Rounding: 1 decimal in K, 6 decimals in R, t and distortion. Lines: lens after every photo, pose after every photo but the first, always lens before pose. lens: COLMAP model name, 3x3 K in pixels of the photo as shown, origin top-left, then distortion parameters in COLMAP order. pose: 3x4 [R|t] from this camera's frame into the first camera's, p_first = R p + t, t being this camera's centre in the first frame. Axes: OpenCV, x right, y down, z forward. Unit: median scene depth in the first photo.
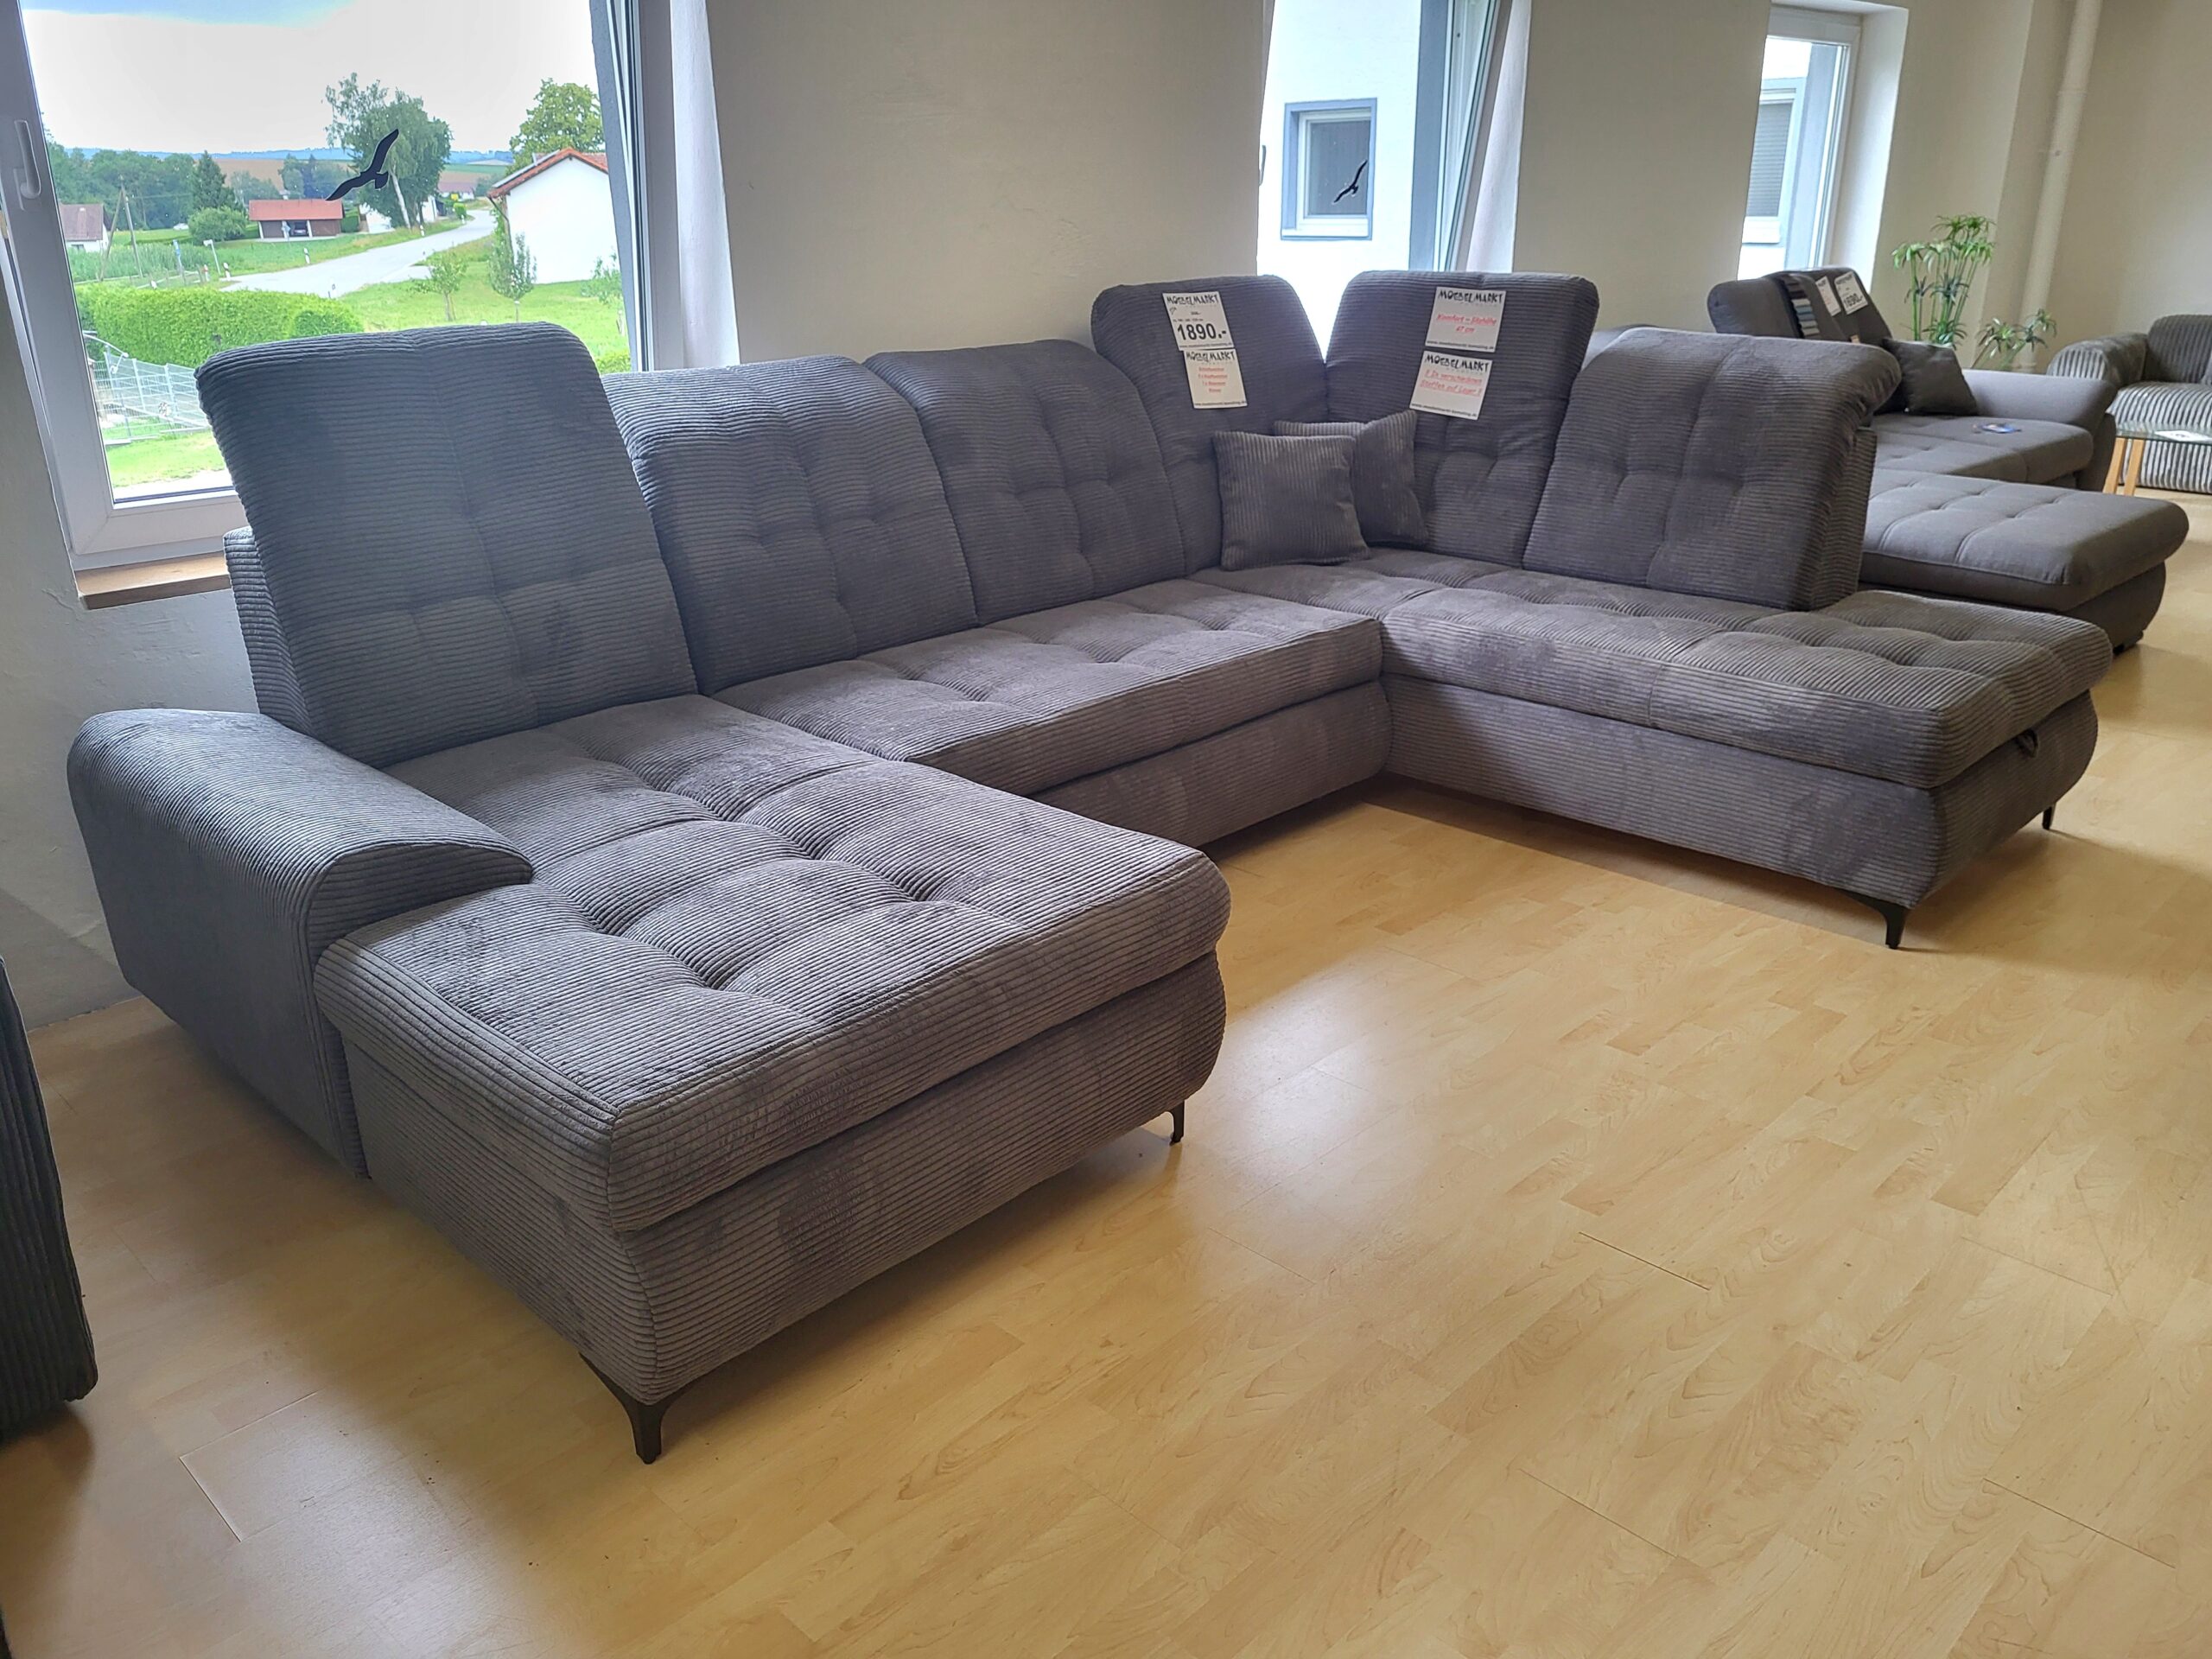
lens RADIAL K [[1683.8, 0, 1124.2], [0, 1683.8, 833.2], [0, 0, 1]] dist [0.037957, -0.032249]
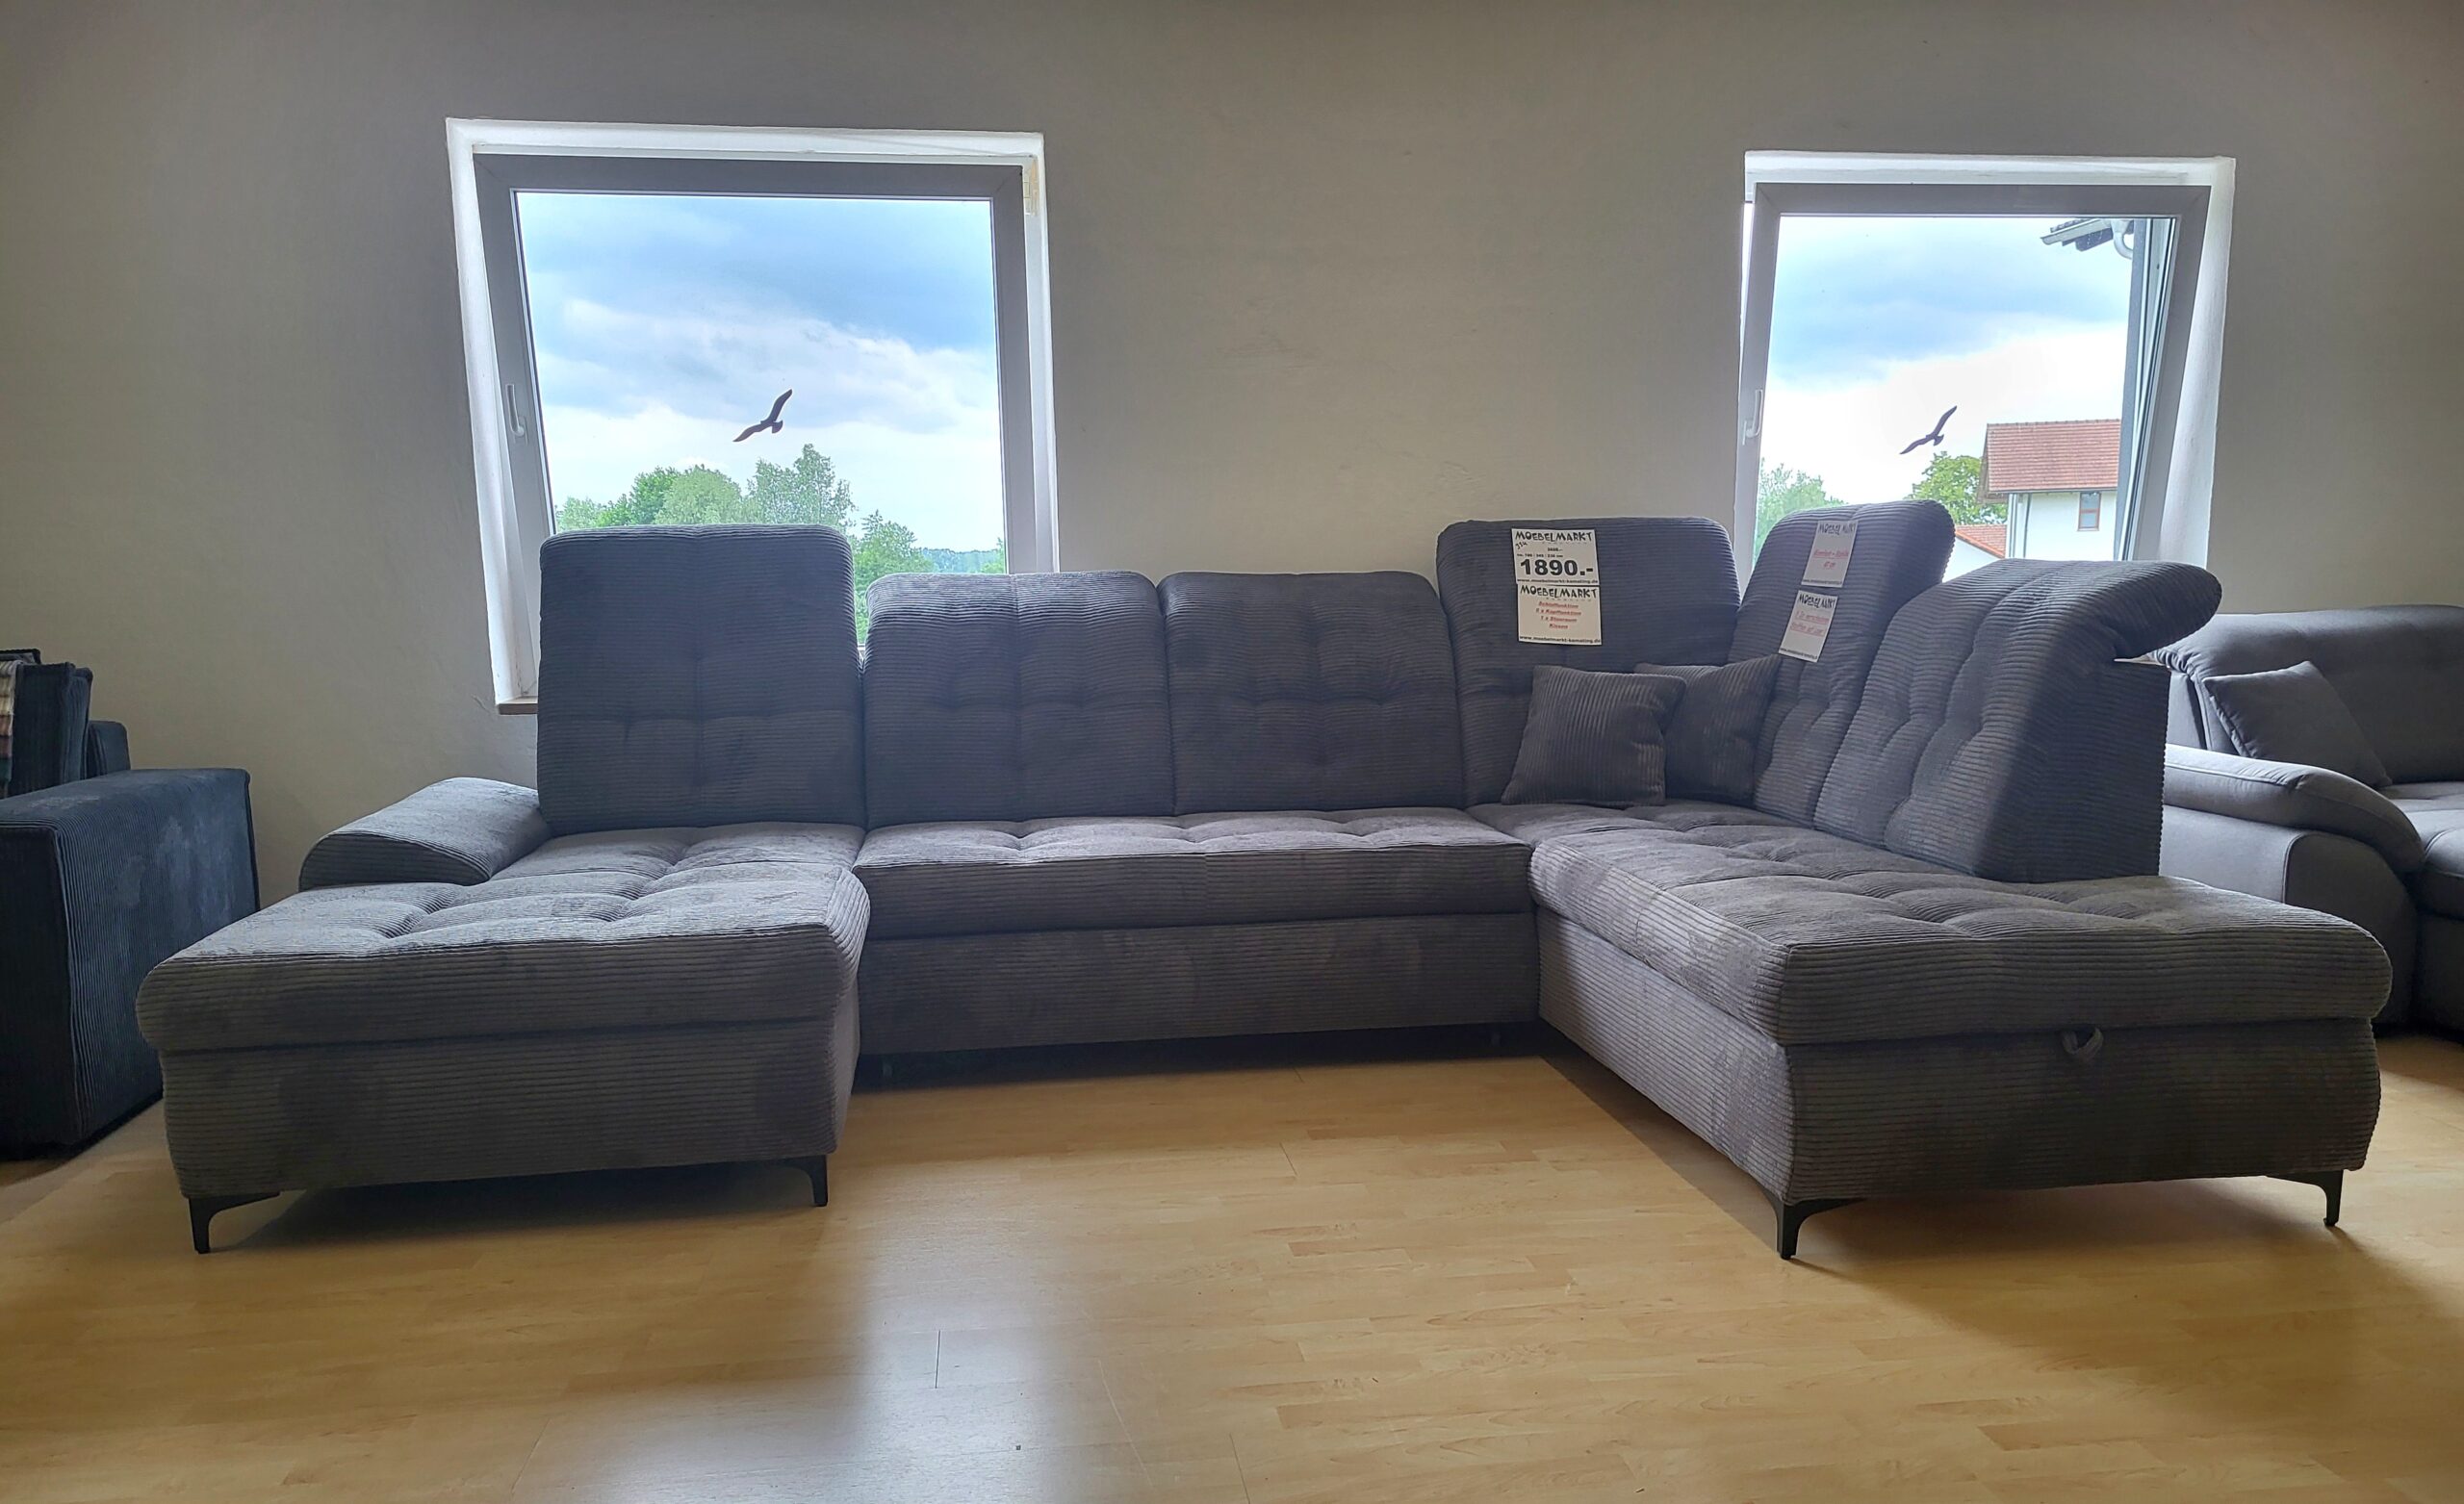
lens RADIAL K [[1875.6, 0, 1280.8], [0, 1875.6, 903.5], [0, 0, 1]] dist [0.037182, -0.018701]
pose [[0.797166, 0.102509, -0.594995, 0.708580], [-0.210929, 0.970669, -0.115368, 0.053838], [0.565717, 0.217469, 0.795406, 0.129976]]
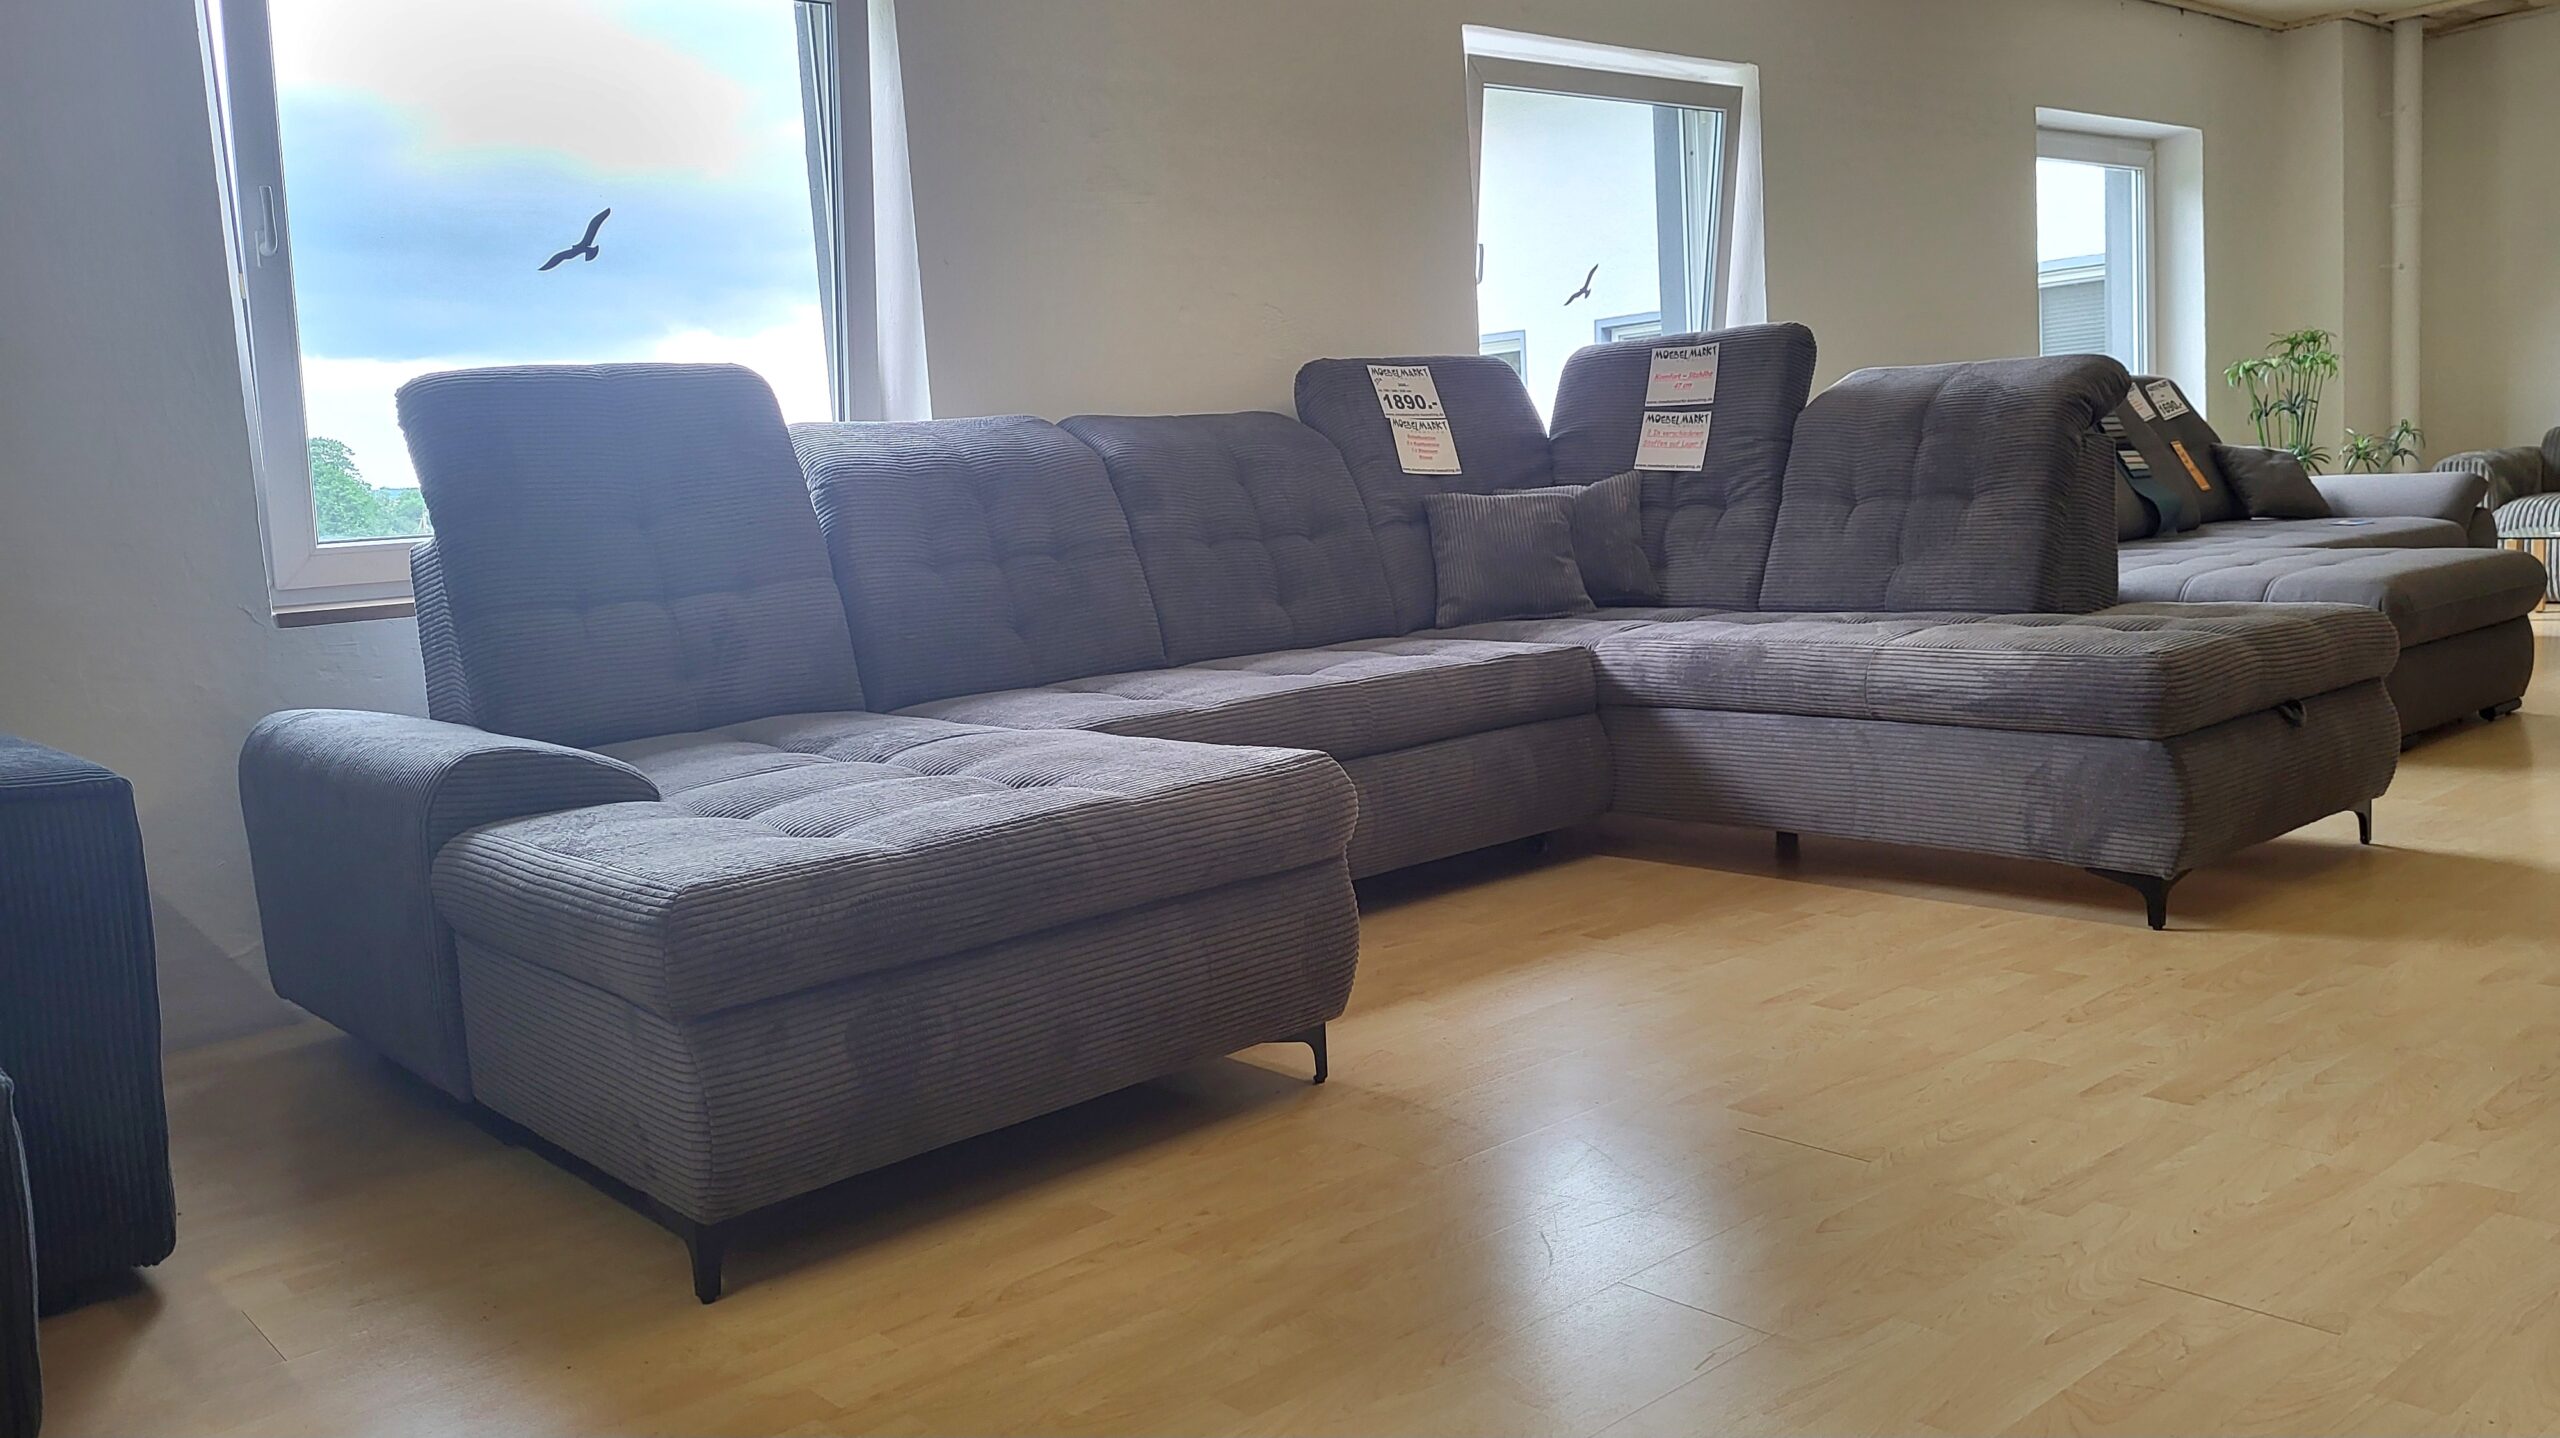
lens RADIAL K [[1942.8, 0, 1300.7], [0, 1942.8, 694.6], [0, 0, 1]] dist [0.039264, -0.025318]
pose [[0.995078, -0.044116, -0.088731, 0.092816], [0.020892, 0.968703, -0.247343, 0.178604], [0.096866, 0.244272, 0.964857, -0.064880]]
